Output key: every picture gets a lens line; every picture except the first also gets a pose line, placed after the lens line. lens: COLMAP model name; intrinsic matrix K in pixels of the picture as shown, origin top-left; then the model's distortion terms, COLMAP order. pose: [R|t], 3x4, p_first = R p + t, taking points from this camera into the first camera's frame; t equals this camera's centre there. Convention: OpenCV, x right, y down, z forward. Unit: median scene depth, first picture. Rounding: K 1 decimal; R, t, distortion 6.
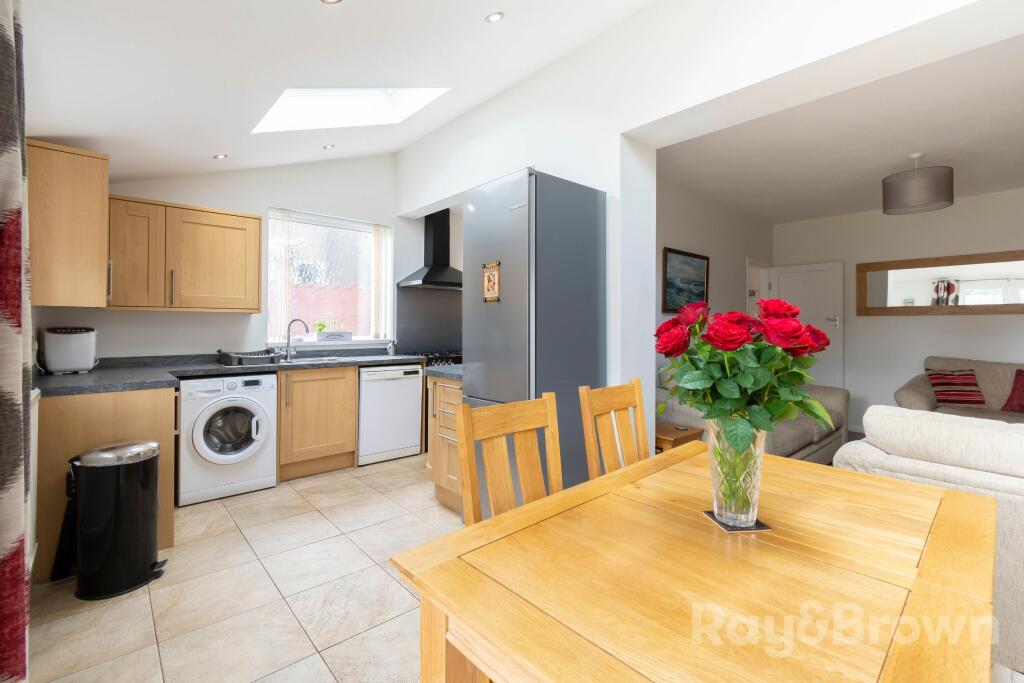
lens RADIAL K [[462.4, 0, 513.5], [0, 462.4, 327.6], [0, 0, 1]] dist [0.000930, -0.000102]
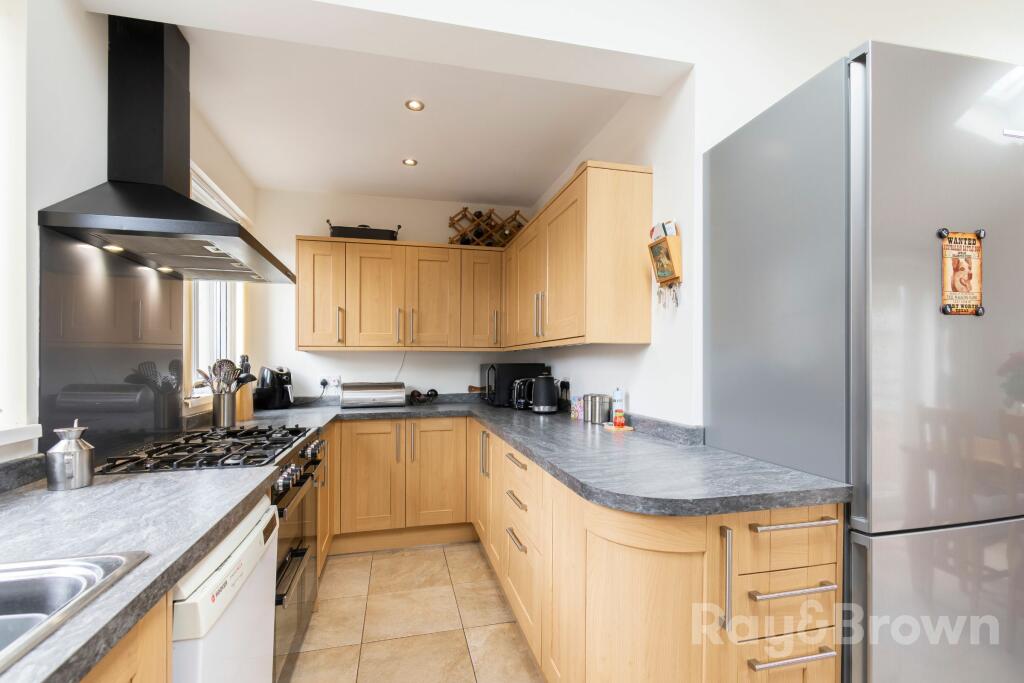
lens RADIAL K [[462.4, 0, 510.7], [0, 462.4, 367.1], [0, 0, 1]] dist [0.000930, -0.000102]
pose [[0.465215, -0.014918, 0.885072, -0.464897], [0.008961, 0.999886, 0.012143, -0.008840], [-0.885152, 0.002282, 0.465296, 0.820130]]
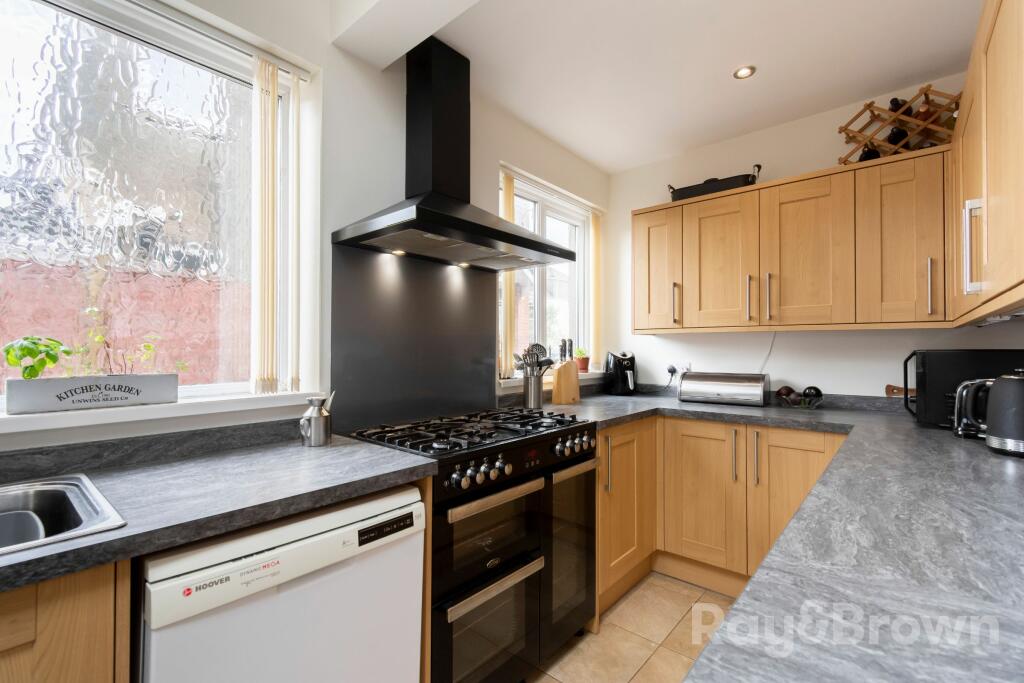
lens RADIAL K [[462.4, 0, 510.3], [0, 462.4, 341.2], [0, 0, 1]] dist [0.000930, -0.000102]
pose [[0.991329, -0.002300, 0.131386, -0.209433], [0.004651, 0.999834, -0.017592, -0.007378], [-0.131323, 0.018051, 0.991175, 0.812481]]
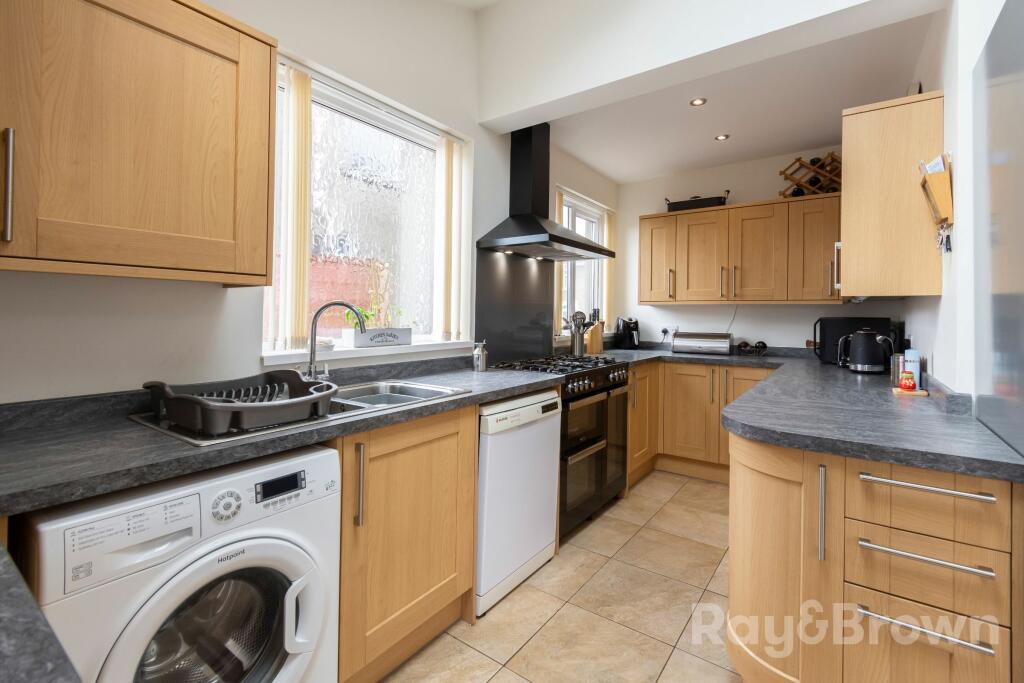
lens RADIAL K [[462.4, 0, 514.3], [0, 462.4, 311.2], [0, 0, 1]] dist [0.000930, -0.000102]
pose [[0.976209, 0.005483, 0.216762, -0.423057], [-0.003645, 0.999954, -0.008878, -0.006743], [-0.216800, 0.007877, 0.976184, 0.561678]]
